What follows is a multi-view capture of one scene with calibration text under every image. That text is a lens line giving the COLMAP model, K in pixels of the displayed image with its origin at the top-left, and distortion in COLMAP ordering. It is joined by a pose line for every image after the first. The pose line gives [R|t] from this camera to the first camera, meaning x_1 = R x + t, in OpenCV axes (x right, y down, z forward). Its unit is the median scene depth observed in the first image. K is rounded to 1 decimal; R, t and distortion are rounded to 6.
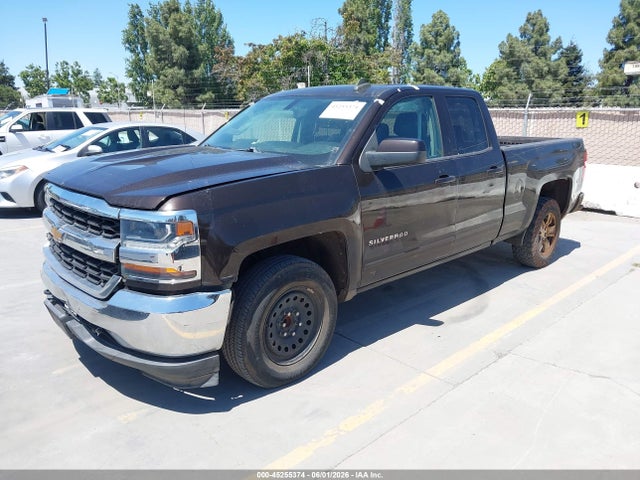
lens RADIAL K [[507.5, 0, 312.1], [0, 507.5, 238.8], [0, 0, 1]] dist [0.032092, -0.050025]
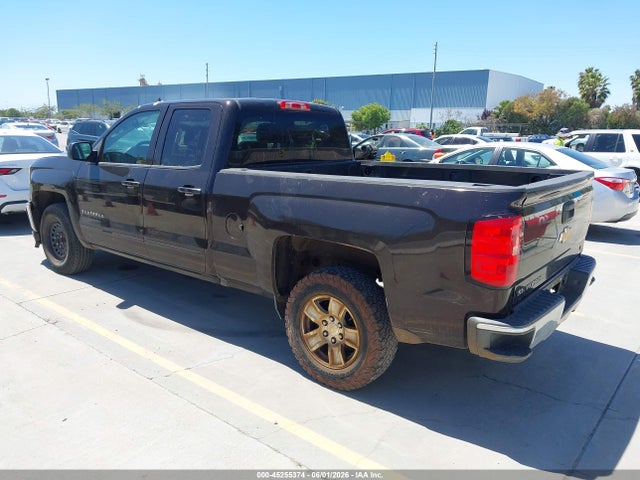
lens RADIAL K [[507.5, 0, 312.1], [0, 507.5, 238.8], [0, 0, 1]] dist [0.032092, -0.050025]
pose [[0.100222, 0.202412, -0.974159, 0.423439], [-0.248151, 0.953233, 0.172535, -0.087434], [0.963523, 0.224447, 0.145764, 0.368426]]
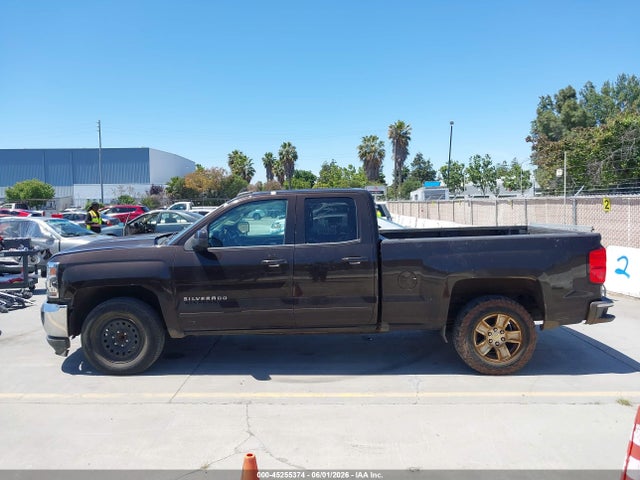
lens RADIAL K [[507.5, 0, 312.1], [0, 507.5, 238.8], [0, 0, 1]] dist [0.032092, -0.050025]
pose [[0.697006, 0.029928, -0.716441, 0.365630], [-0.145458, 0.984257, -0.100396, -0.018207], [0.702157, 0.174189, 0.690387, 0.052384]]
